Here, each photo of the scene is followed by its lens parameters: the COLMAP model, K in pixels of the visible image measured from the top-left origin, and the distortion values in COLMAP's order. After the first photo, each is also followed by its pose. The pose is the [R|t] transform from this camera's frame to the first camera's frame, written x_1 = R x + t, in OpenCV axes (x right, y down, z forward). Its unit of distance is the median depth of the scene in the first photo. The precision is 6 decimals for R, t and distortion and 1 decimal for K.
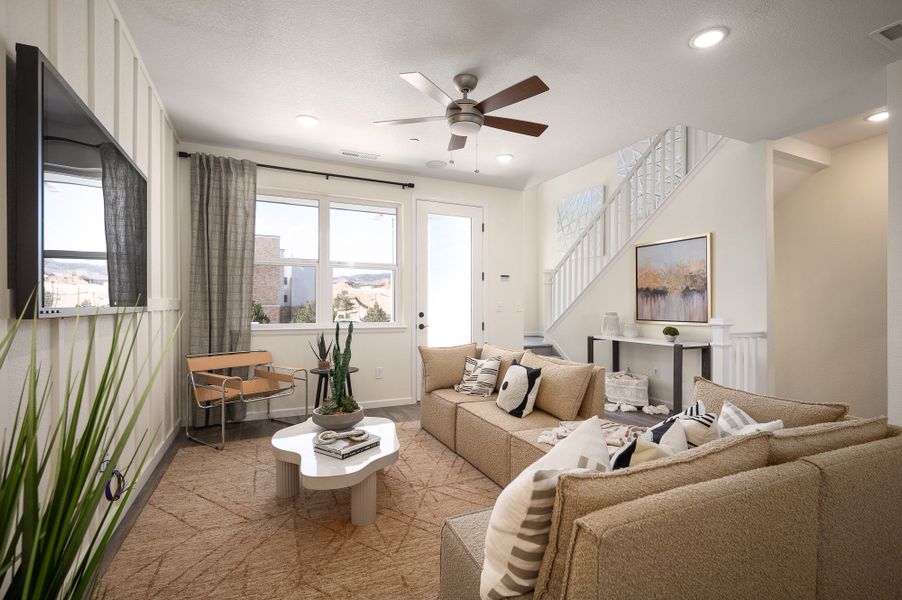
lens RADIAL K [[420.8, 0, 450.8], [0, 420.8, 310.7], [0, 0, 1]] dist [-0.000690, 0.000051]
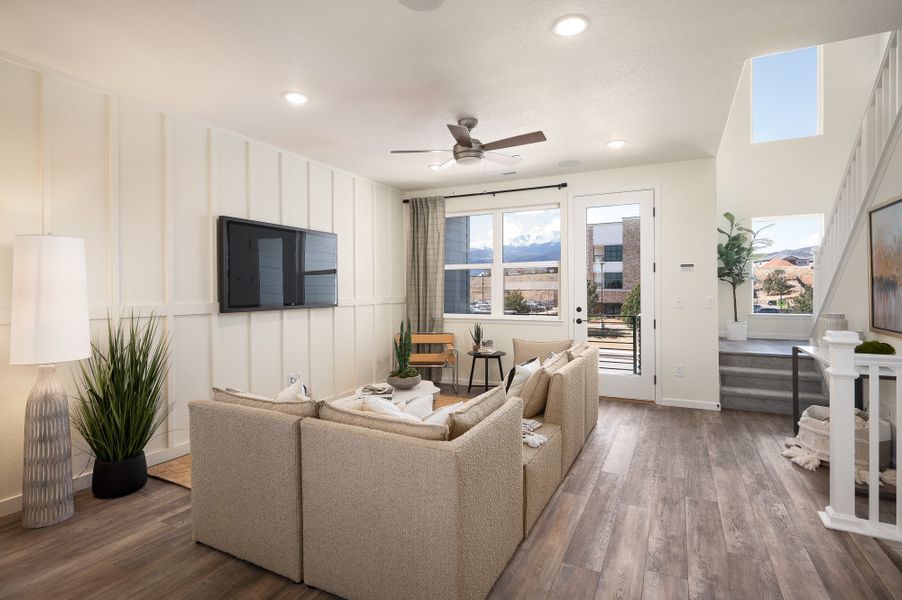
lens RADIAL K [[454.2, 0, 451.0], [0, 454.2, 300.0], [0, 0, 1]] dist [-0.000624, 0.000039]
pose [[0.622118, 0.011736, -0.782836, 0.620845], [-0.002005, 0.999908, 0.013396, -0.028518], [0.782921, -0.006765, 0.622084, 0.083128]]
